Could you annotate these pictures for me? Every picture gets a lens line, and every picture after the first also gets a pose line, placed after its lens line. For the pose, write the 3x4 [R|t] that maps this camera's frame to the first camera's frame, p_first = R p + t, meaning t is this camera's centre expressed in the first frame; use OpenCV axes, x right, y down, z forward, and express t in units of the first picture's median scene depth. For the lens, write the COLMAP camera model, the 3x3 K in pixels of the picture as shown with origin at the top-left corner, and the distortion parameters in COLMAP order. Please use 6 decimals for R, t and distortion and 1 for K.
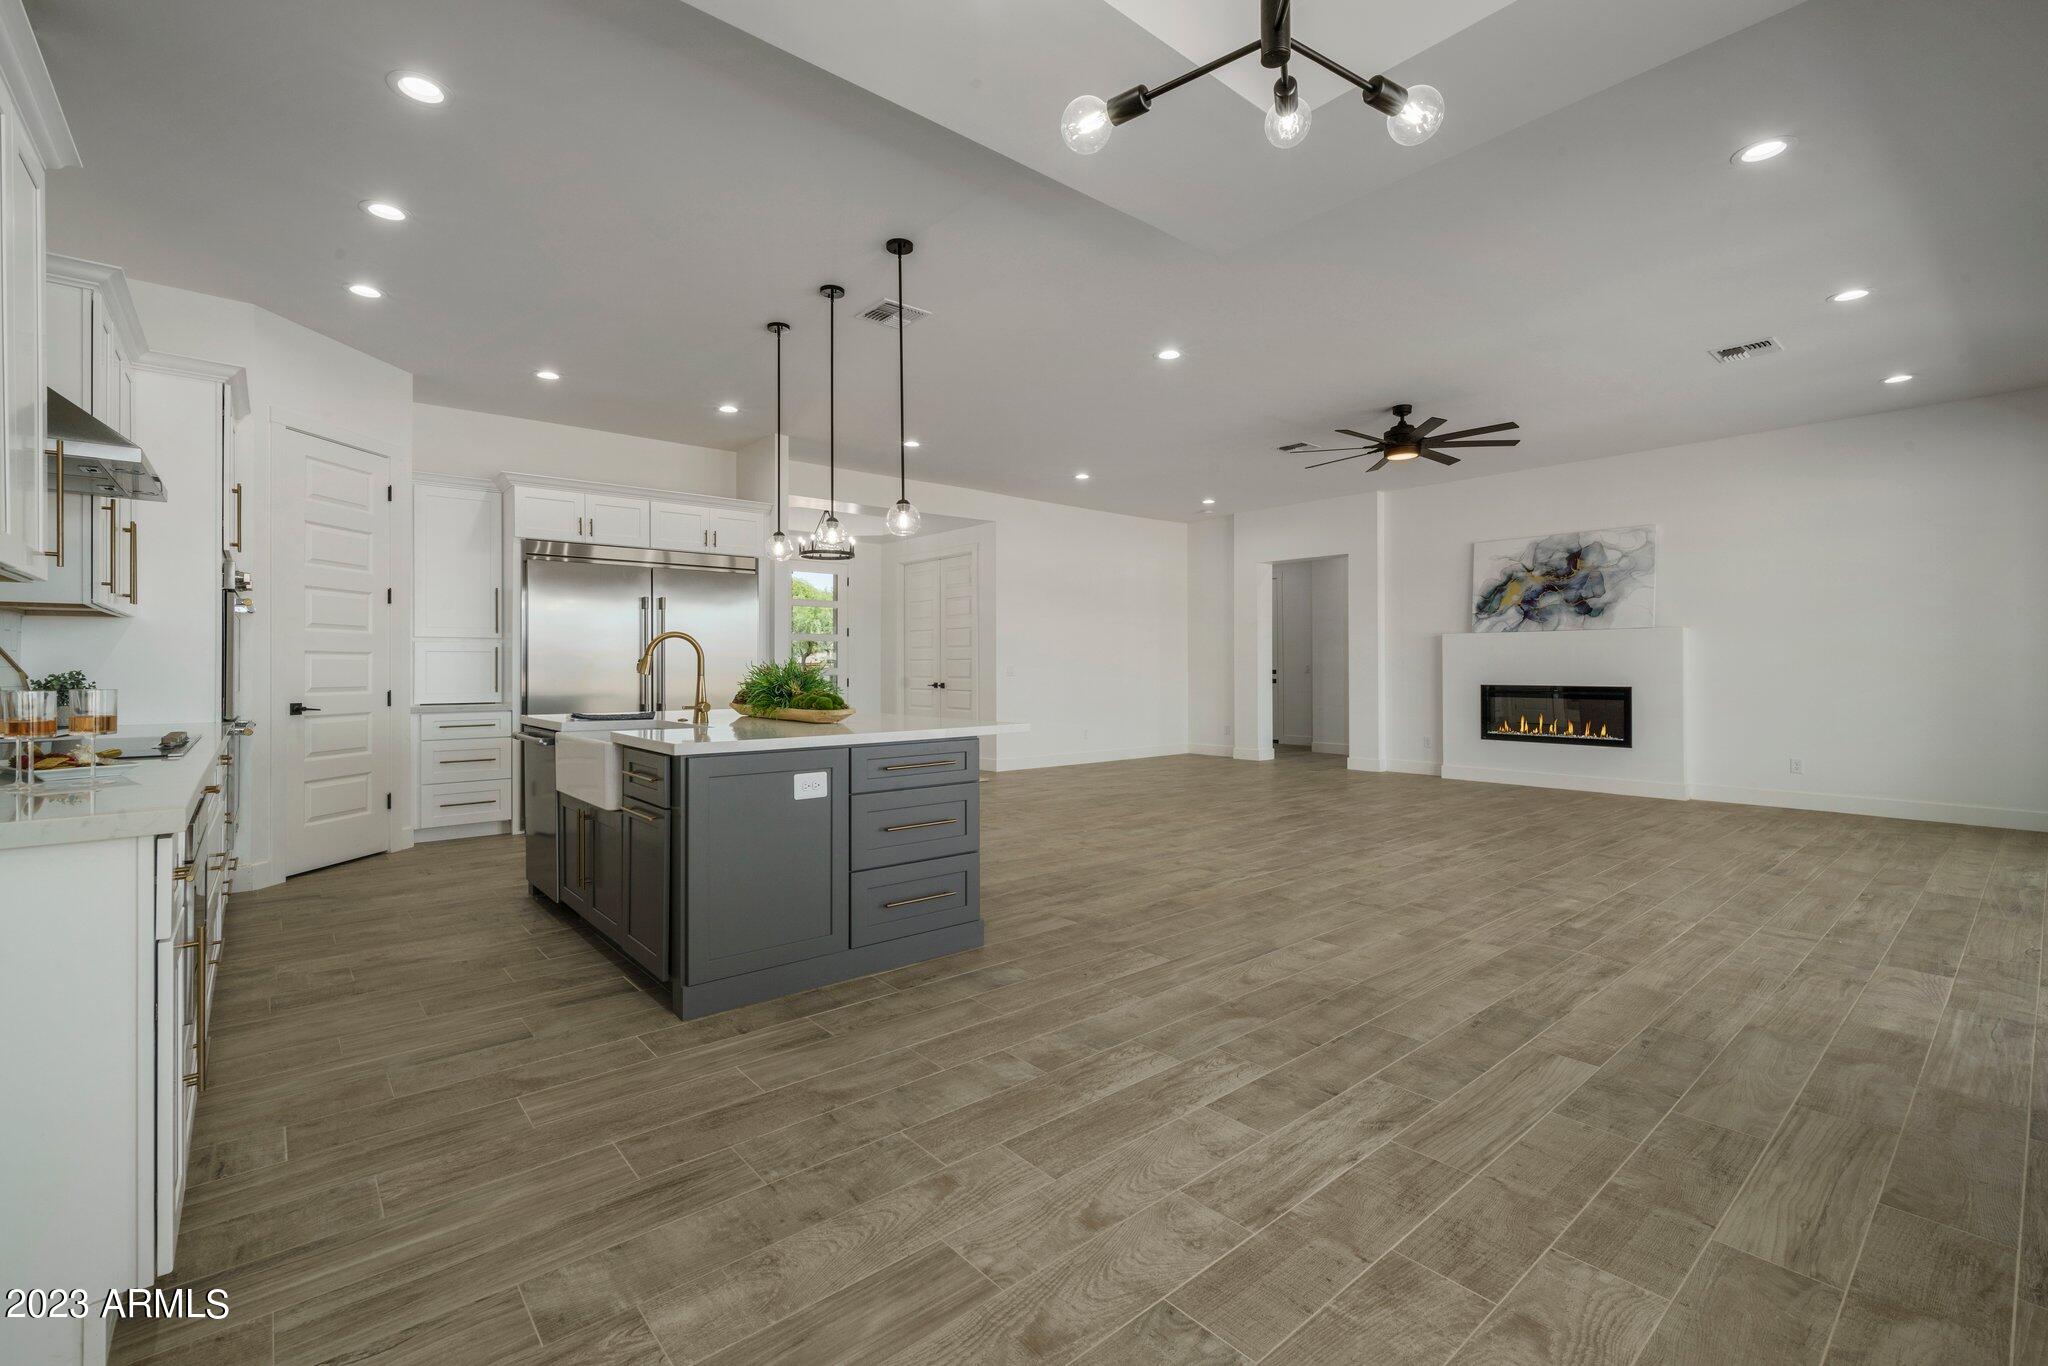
lens RADIAL K [[864.9, 0, 1022.0], [0, 864.9, 670.0], [0, 0, 1]] dist [-0.001609, 0.000665]
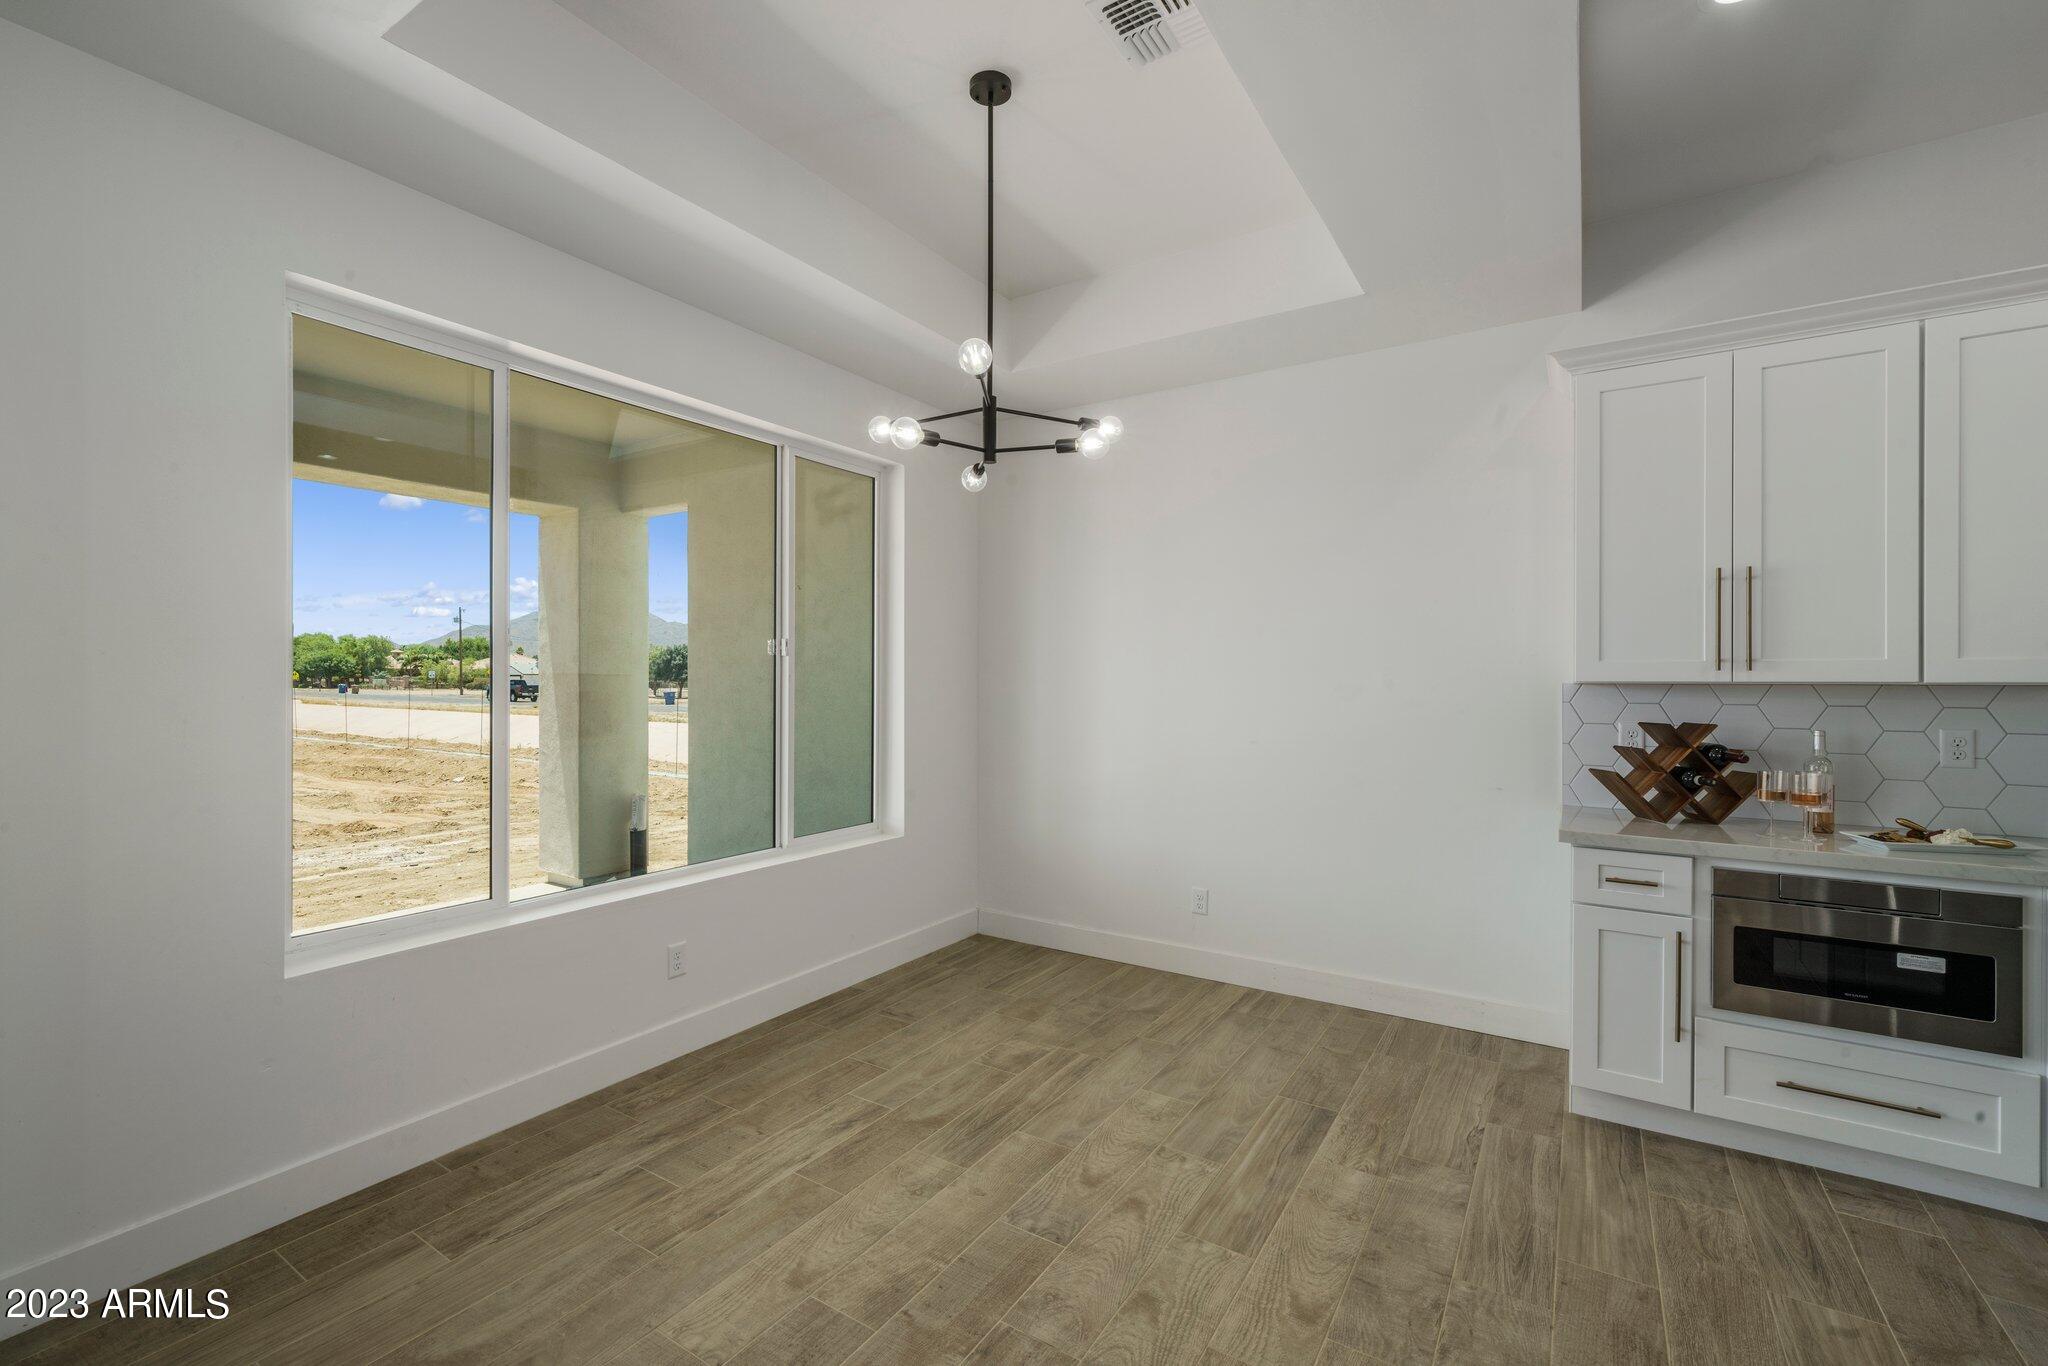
lens RADIAL K [[864.9, 0, 1030.3], [0, 864.9, 678.0], [0, 0, 1]] dist [-0.001609, 0.000665]
pose [[-0.954030, -0.002063, -0.299704, 0.570843], [-0.004252, 0.999969, 0.006650, -0.149755], [0.299681, 0.007619, -0.954009, 2.081229]]
